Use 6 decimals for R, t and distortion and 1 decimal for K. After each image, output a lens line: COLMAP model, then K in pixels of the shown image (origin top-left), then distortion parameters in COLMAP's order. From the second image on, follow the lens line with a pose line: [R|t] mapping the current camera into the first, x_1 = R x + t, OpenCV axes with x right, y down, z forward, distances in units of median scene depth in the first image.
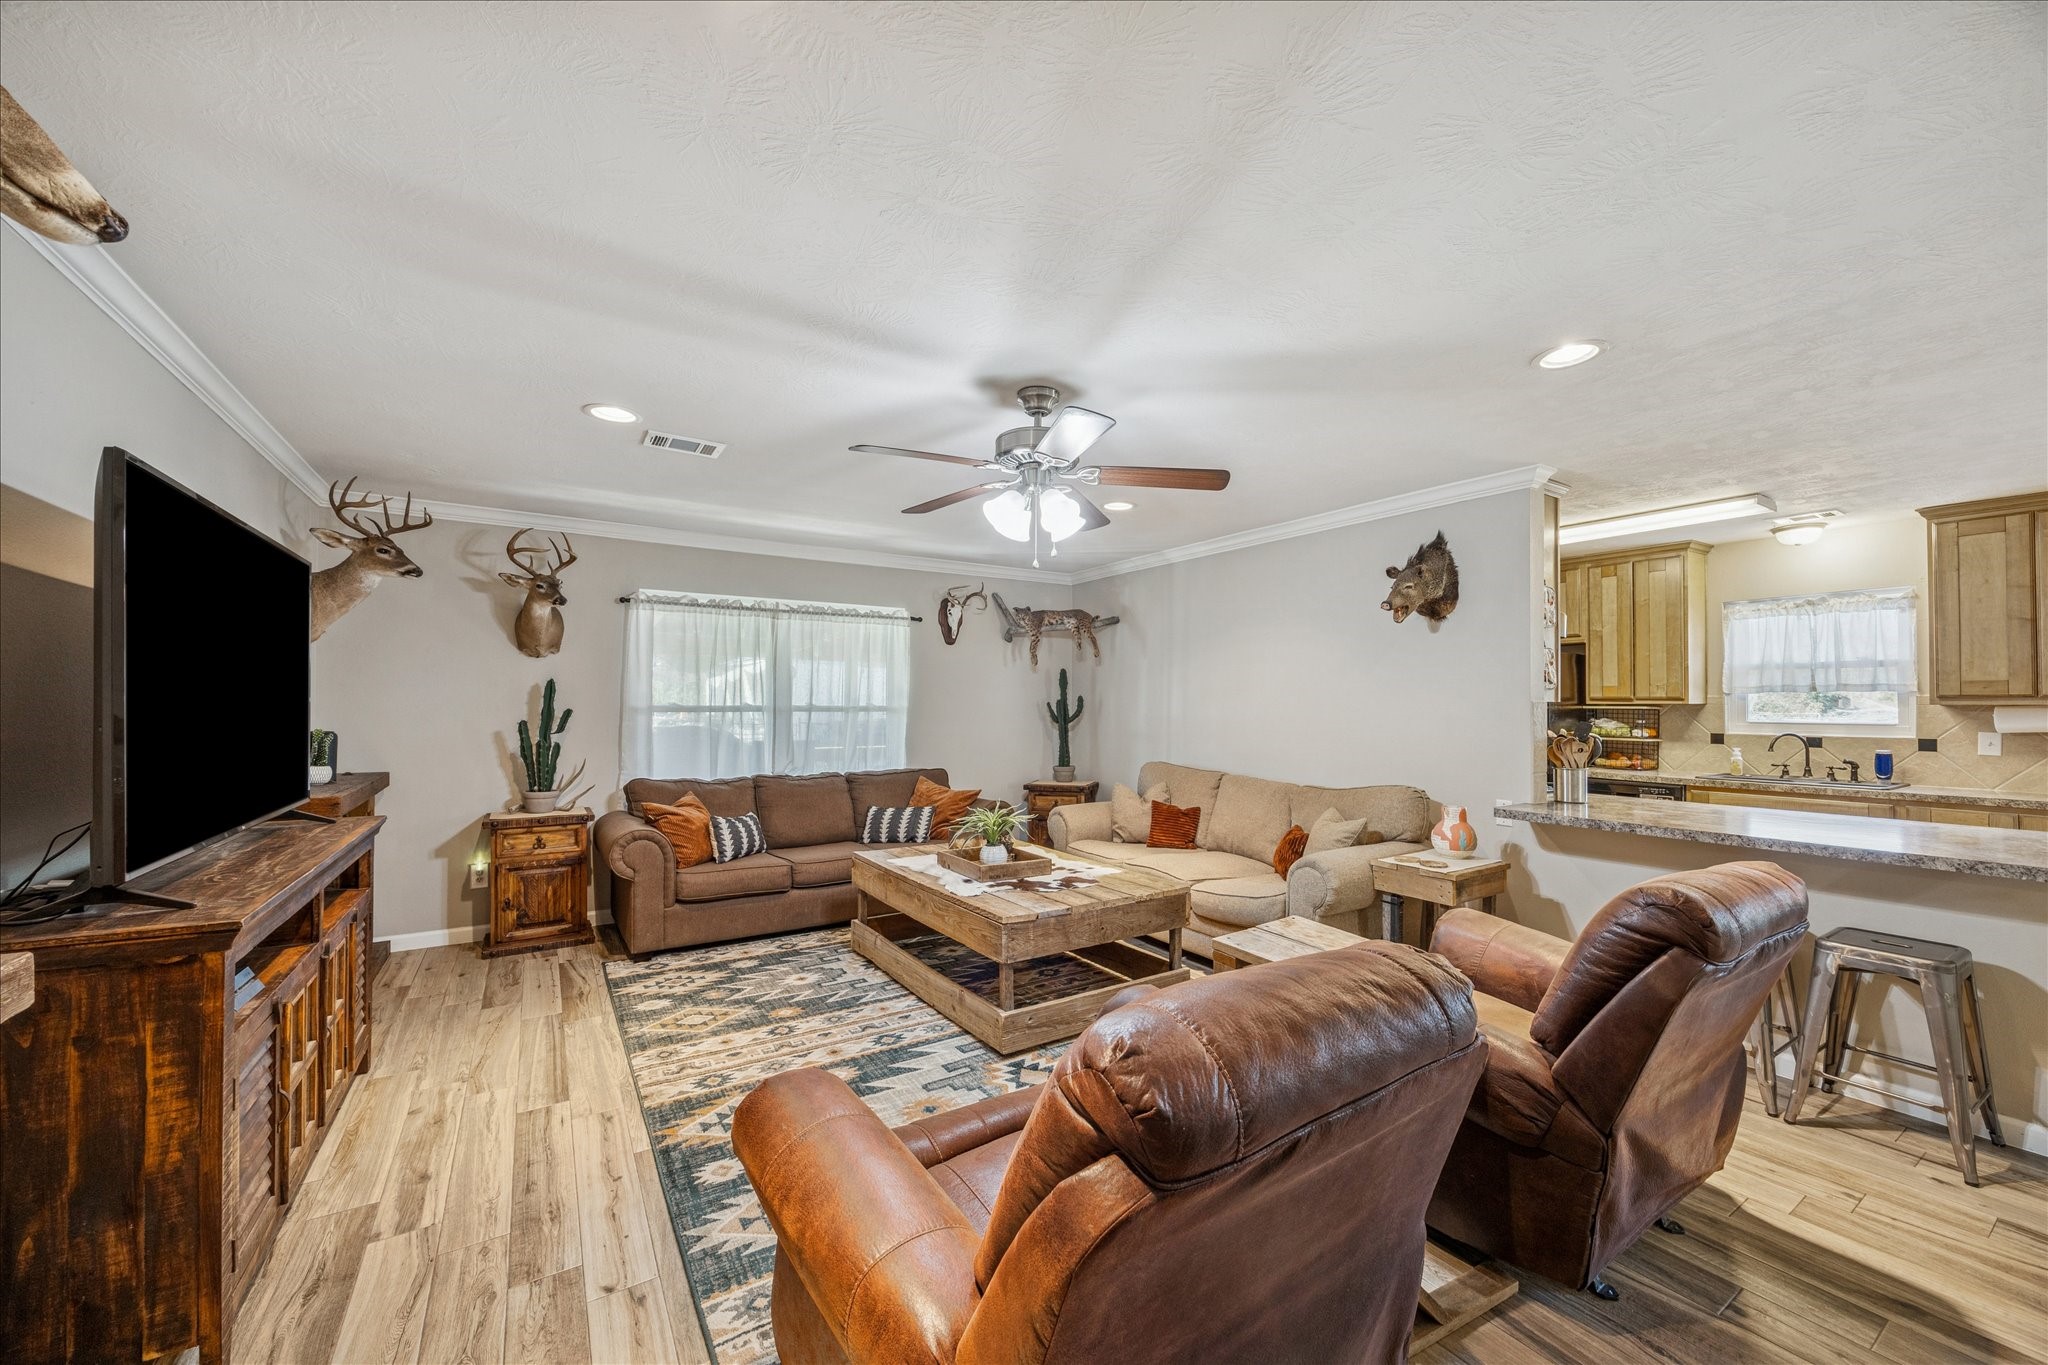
lens RADIAL K [[836.1, 0, 1055.0], [0, 836.1, 698.0], [0, 0, 1]] dist [-0.002317, -0.000222]
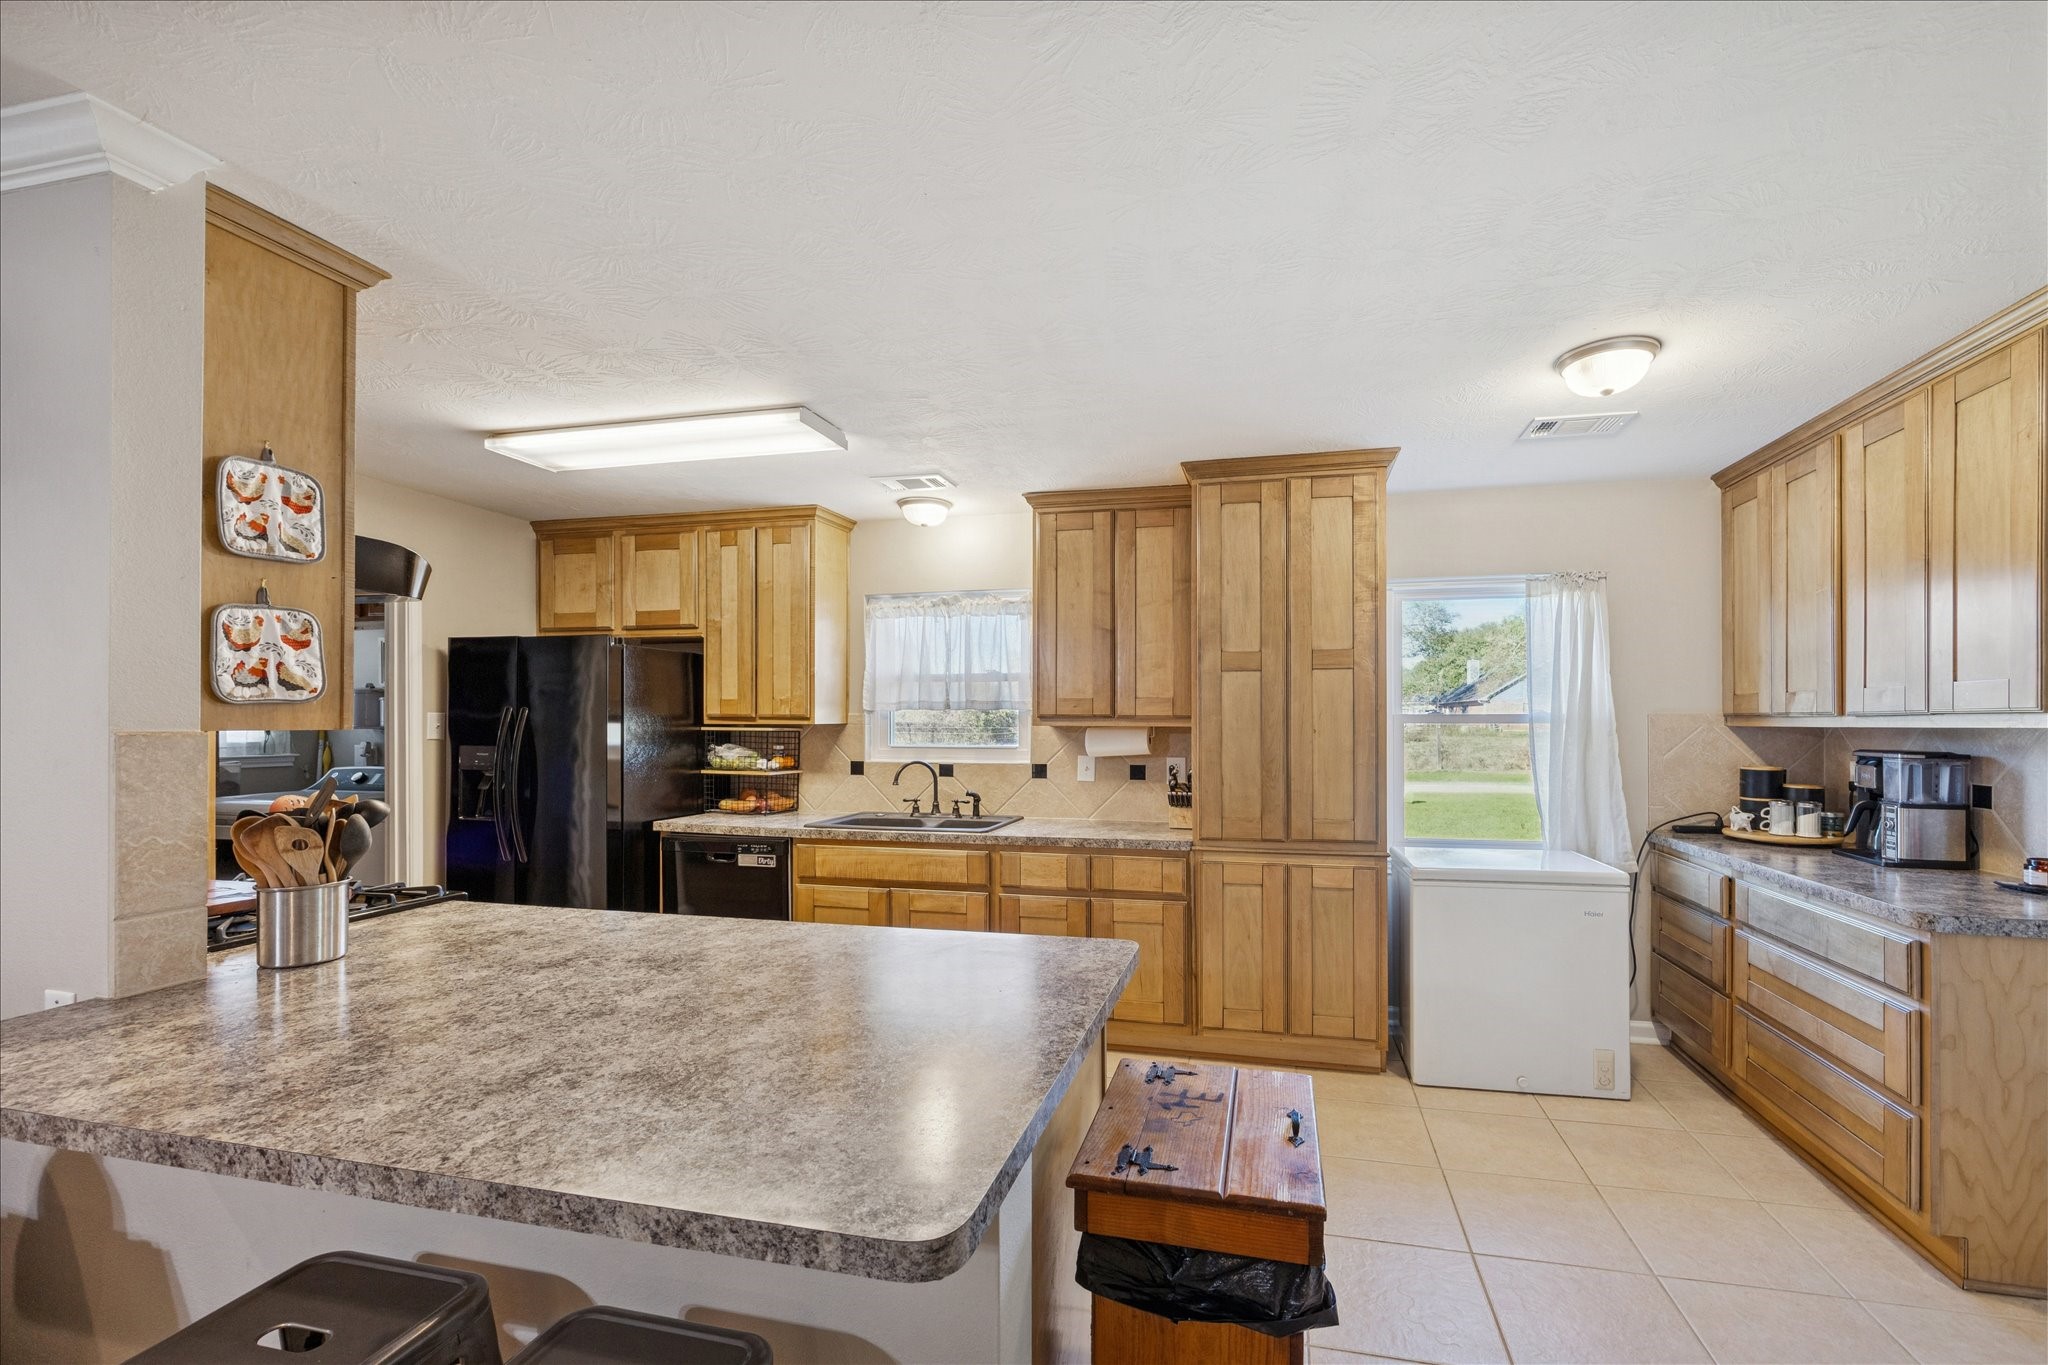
lens RADIAL K [[850.9, 0, 1088.7], [0, 850.9, 736.8], [0, 0, 1]] dist [-0.001628, -0.000091]
pose [[0.737442, -0.016408, 0.675211, 0.521972], [-0.005067, 0.999542, 0.029822, -0.007285], [-0.675391, -0.025413, 0.737022, 0.331363]]
